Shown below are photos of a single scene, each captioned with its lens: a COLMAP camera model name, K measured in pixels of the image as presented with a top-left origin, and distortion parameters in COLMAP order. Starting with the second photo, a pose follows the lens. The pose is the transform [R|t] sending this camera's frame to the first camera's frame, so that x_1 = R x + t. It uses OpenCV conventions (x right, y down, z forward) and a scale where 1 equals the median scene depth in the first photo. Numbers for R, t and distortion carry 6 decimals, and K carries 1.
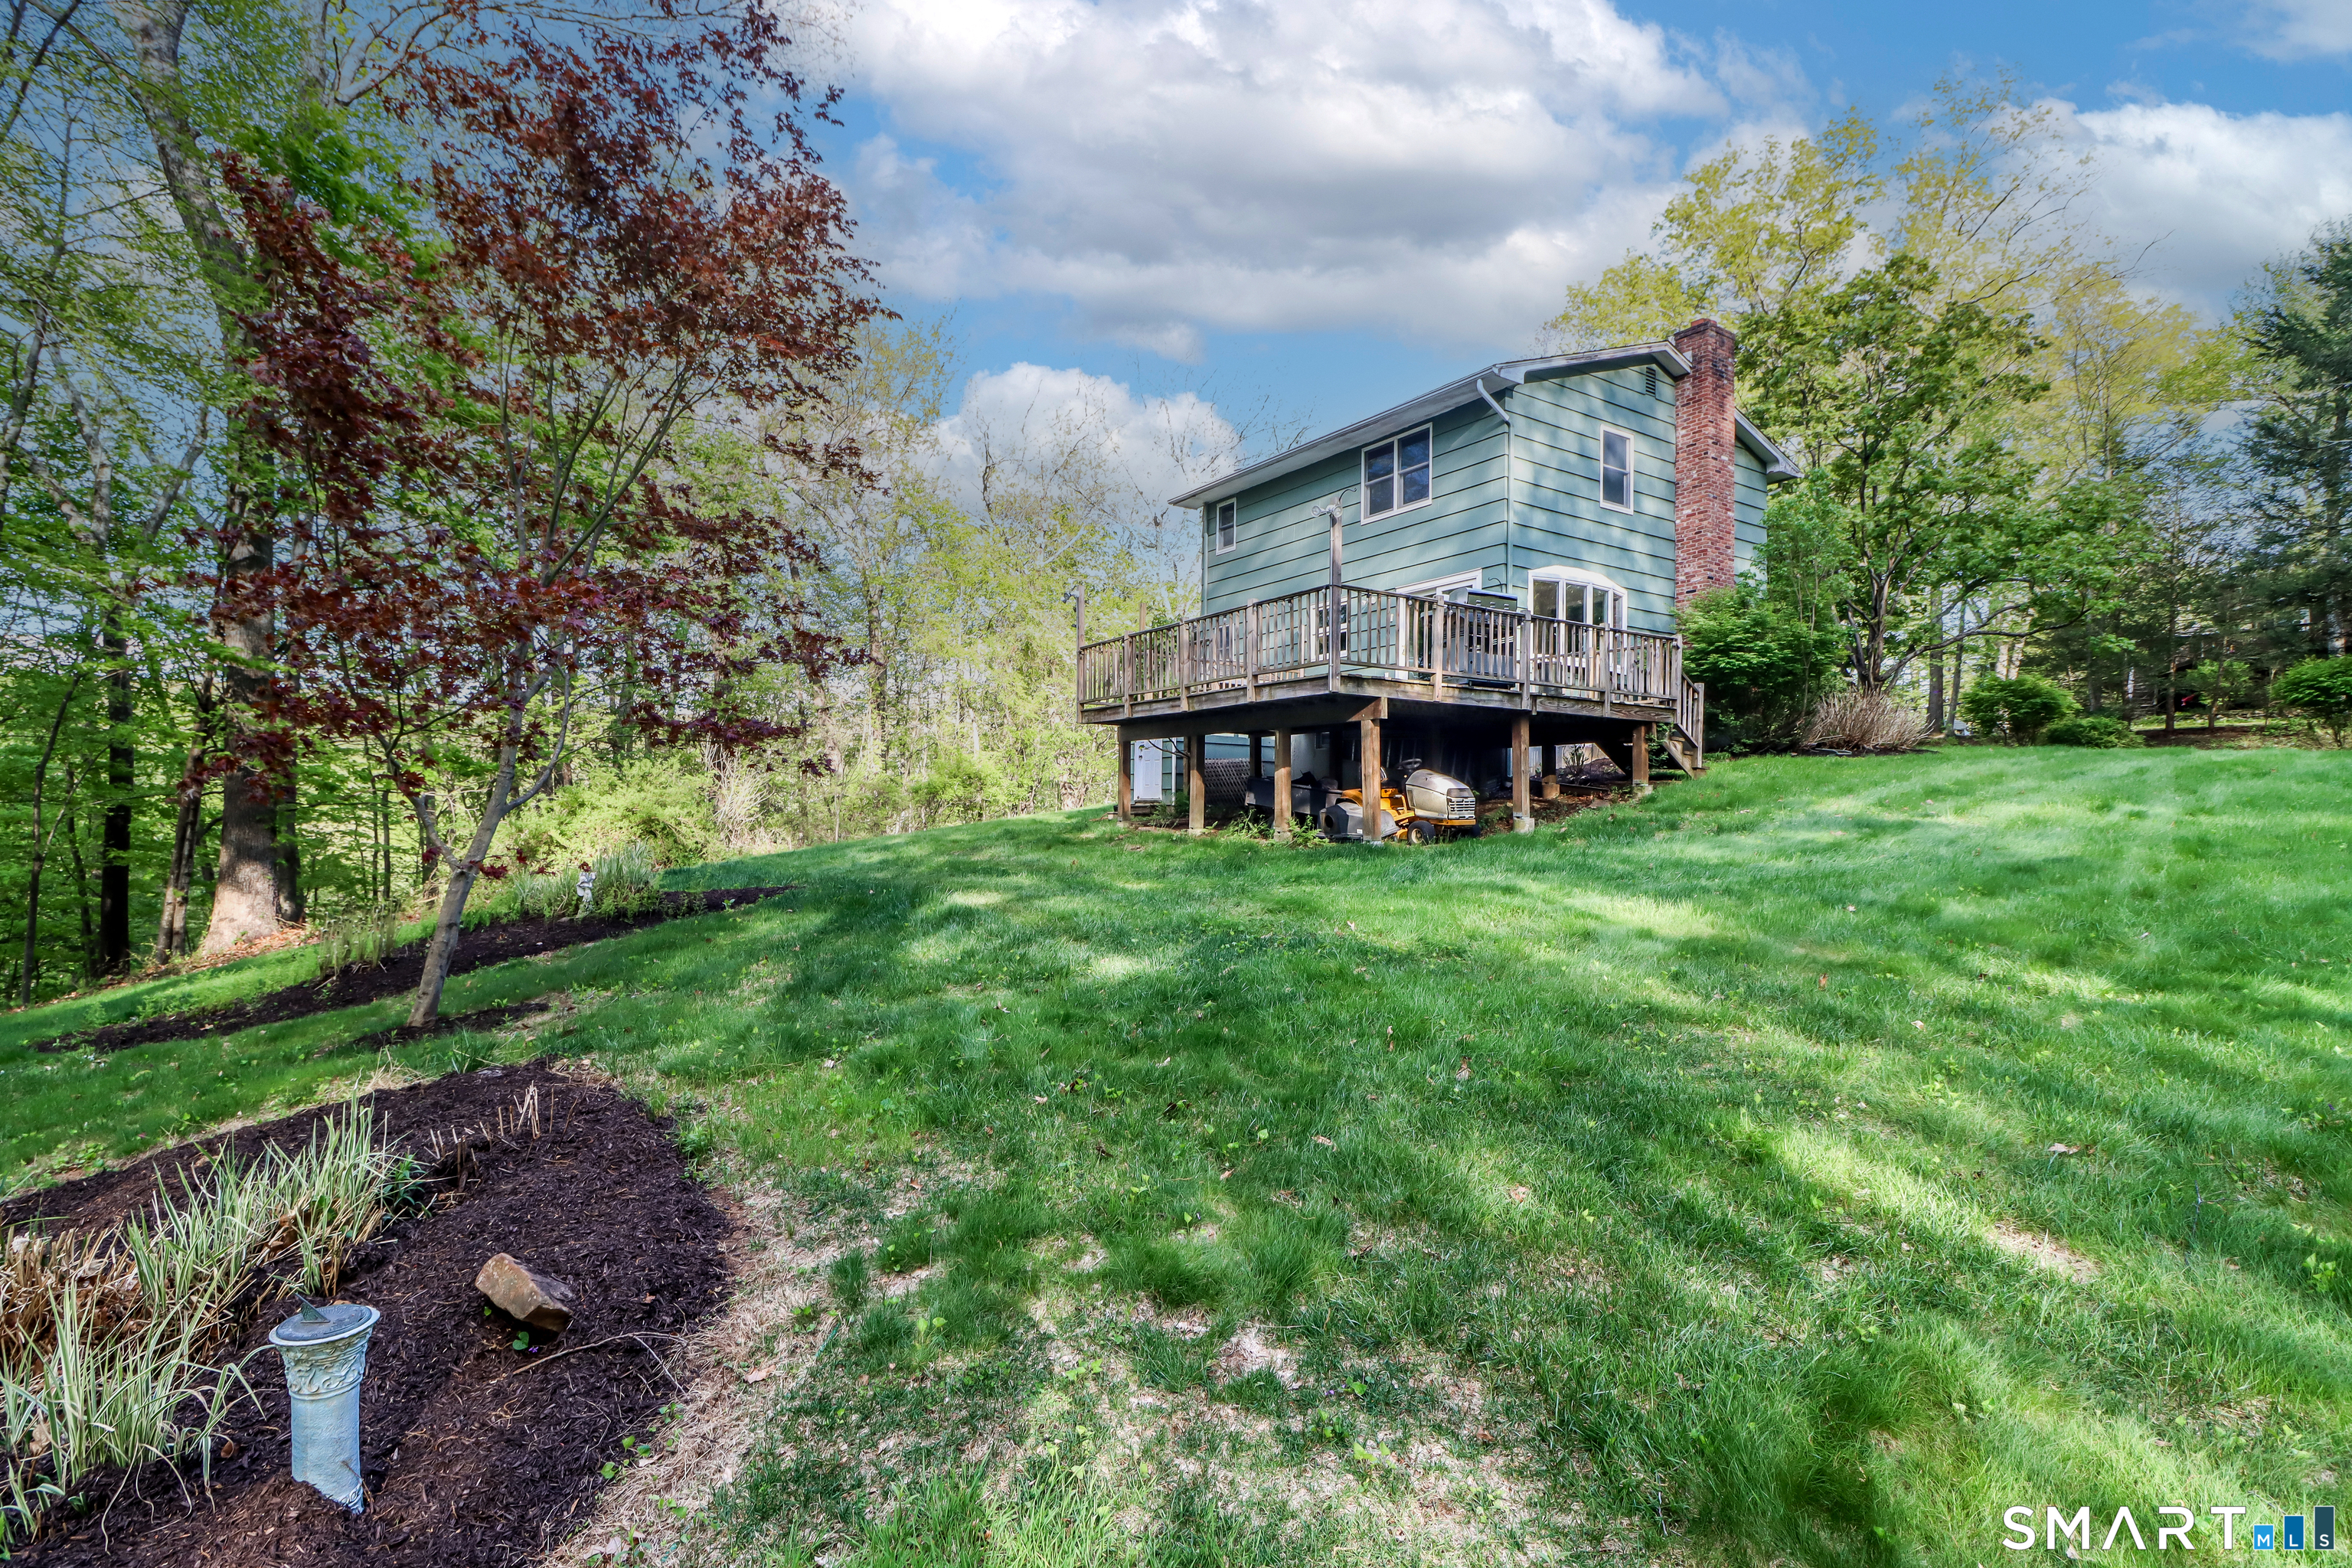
lens RADIAL K [[1092.5, 0, 1178.5], [0, 1092.5, 767.5], [0, 0, 1]] dist [0.005580, -0.013718]
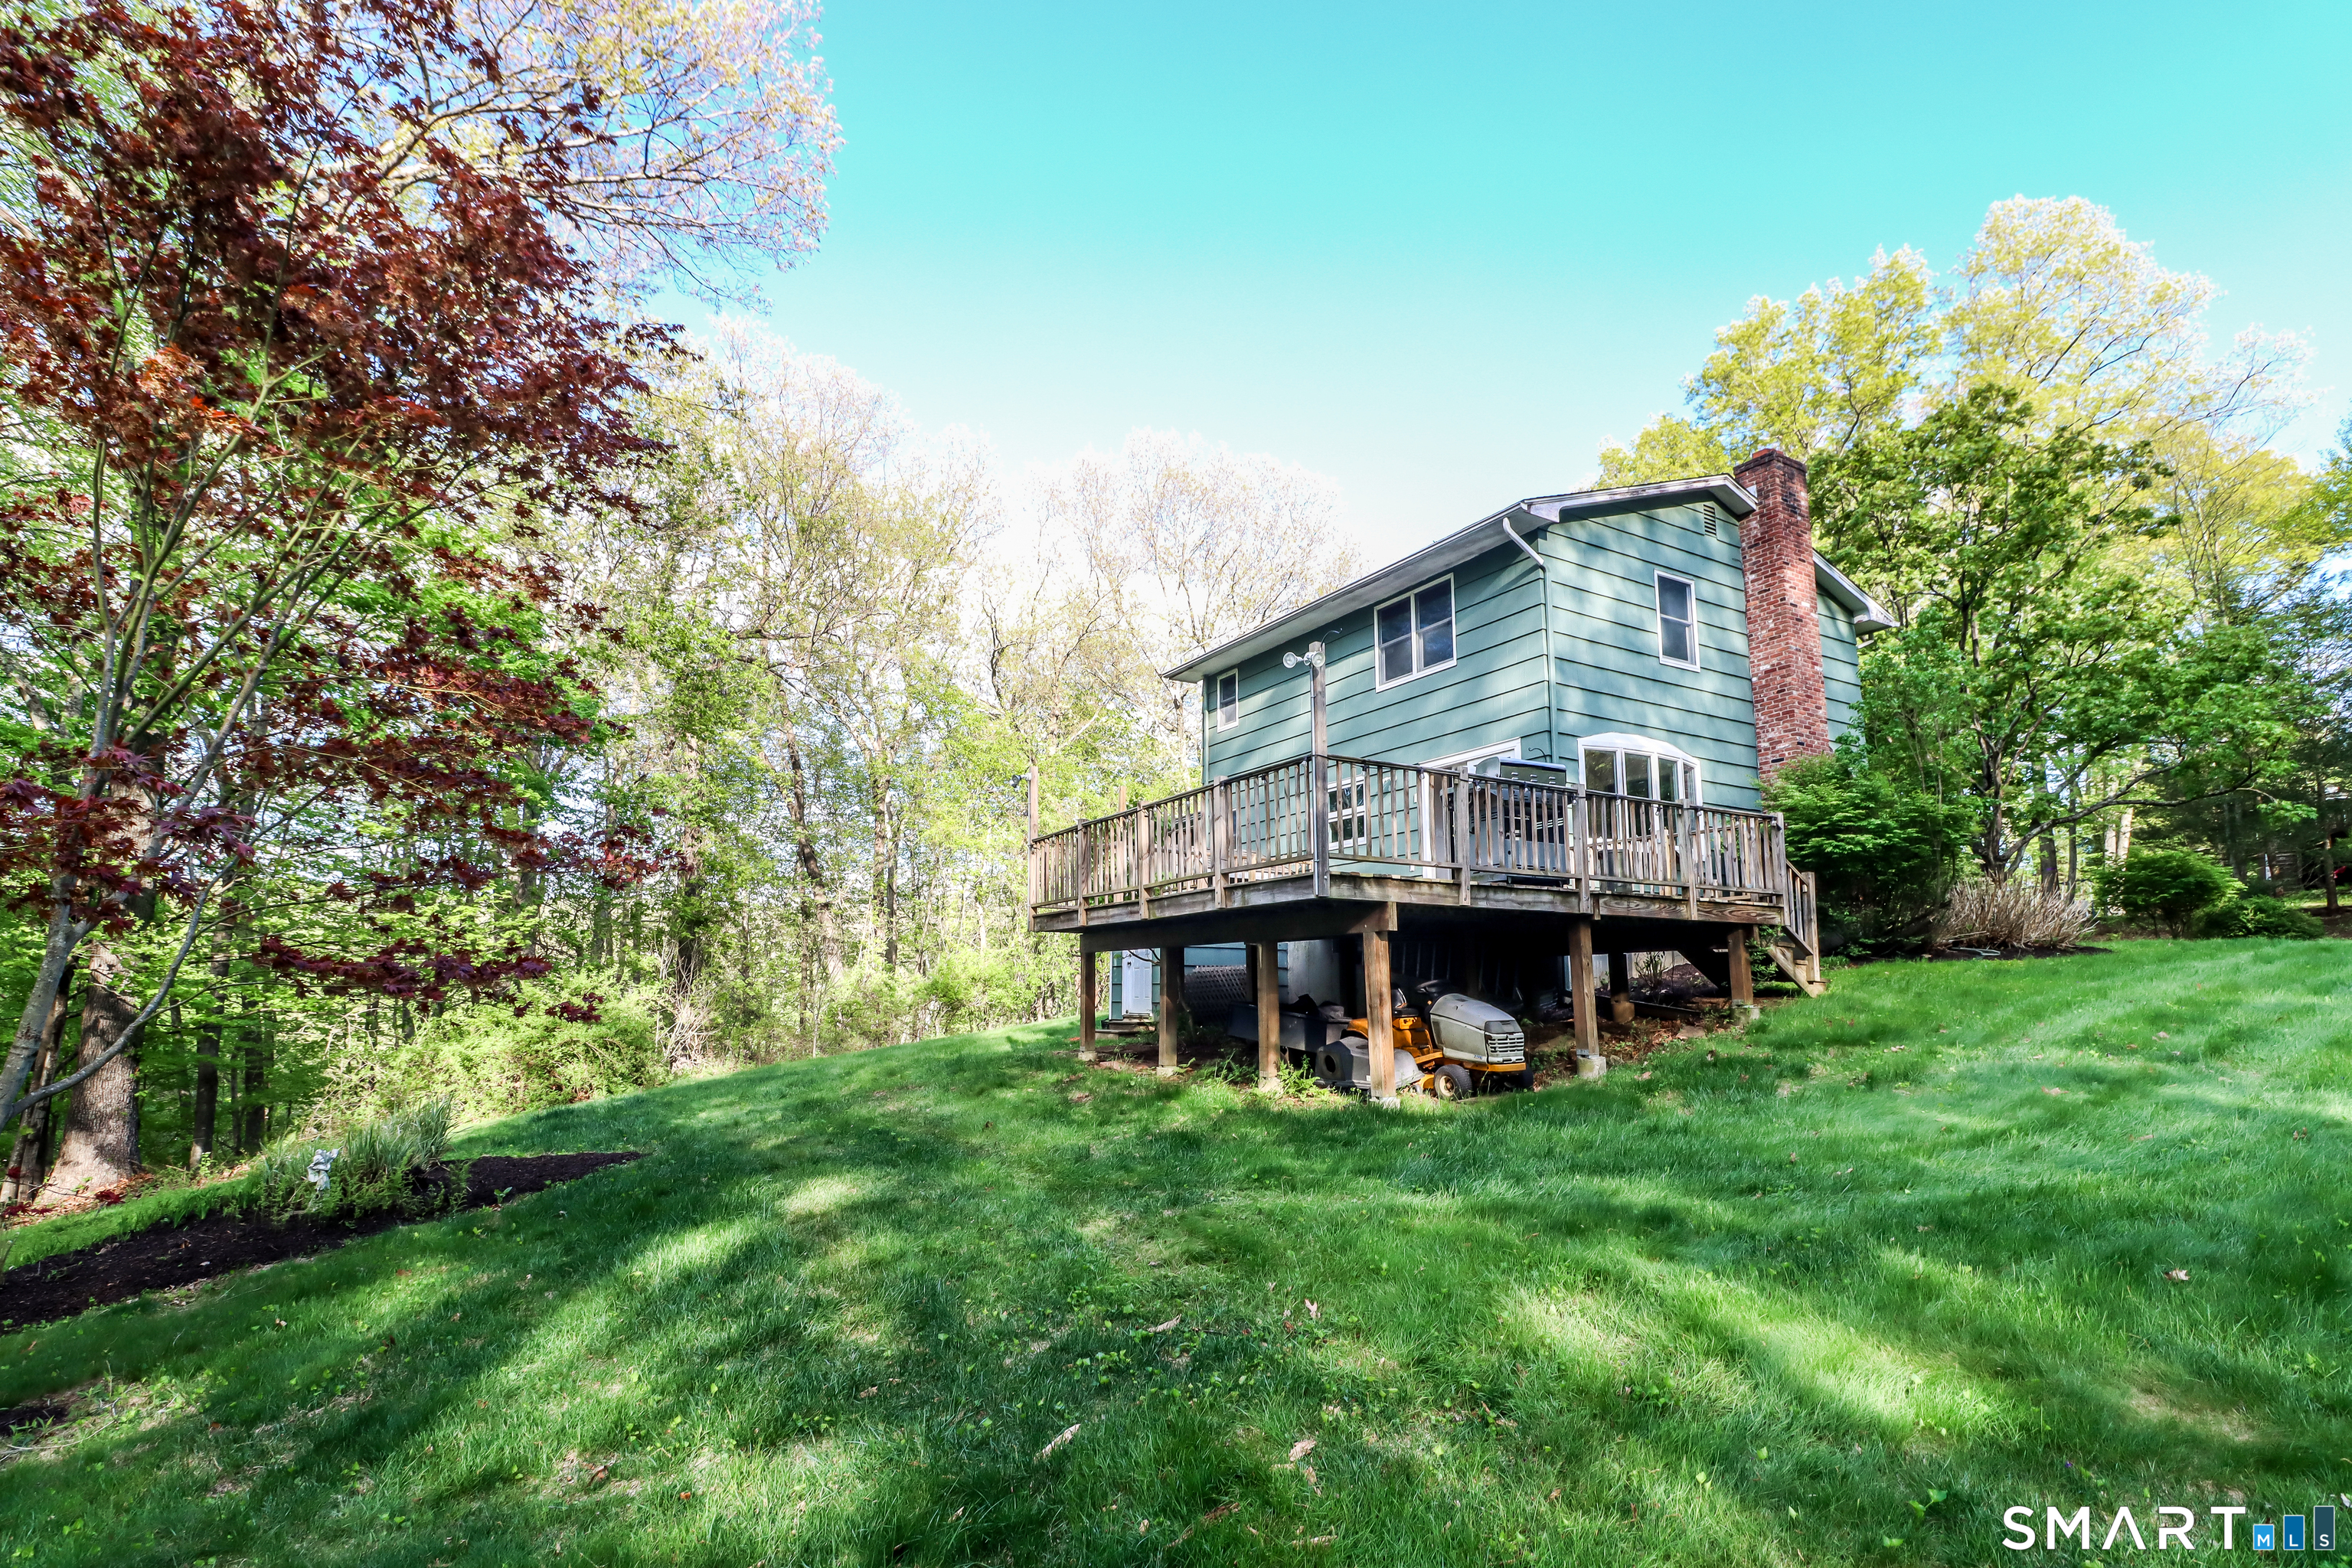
lens RADIAL K [[1047.5, 0, 1169.8], [0, 1047.5, 816.0], [0, 0, 1]] dist [-0.002535, -0.000557]
pose [[0.997708, -0.017708, -0.065316, 0.061805], [0.009435, 0.992129, -0.124862, -0.025354], [0.067013, 0.123960, 0.990022, 0.199265]]
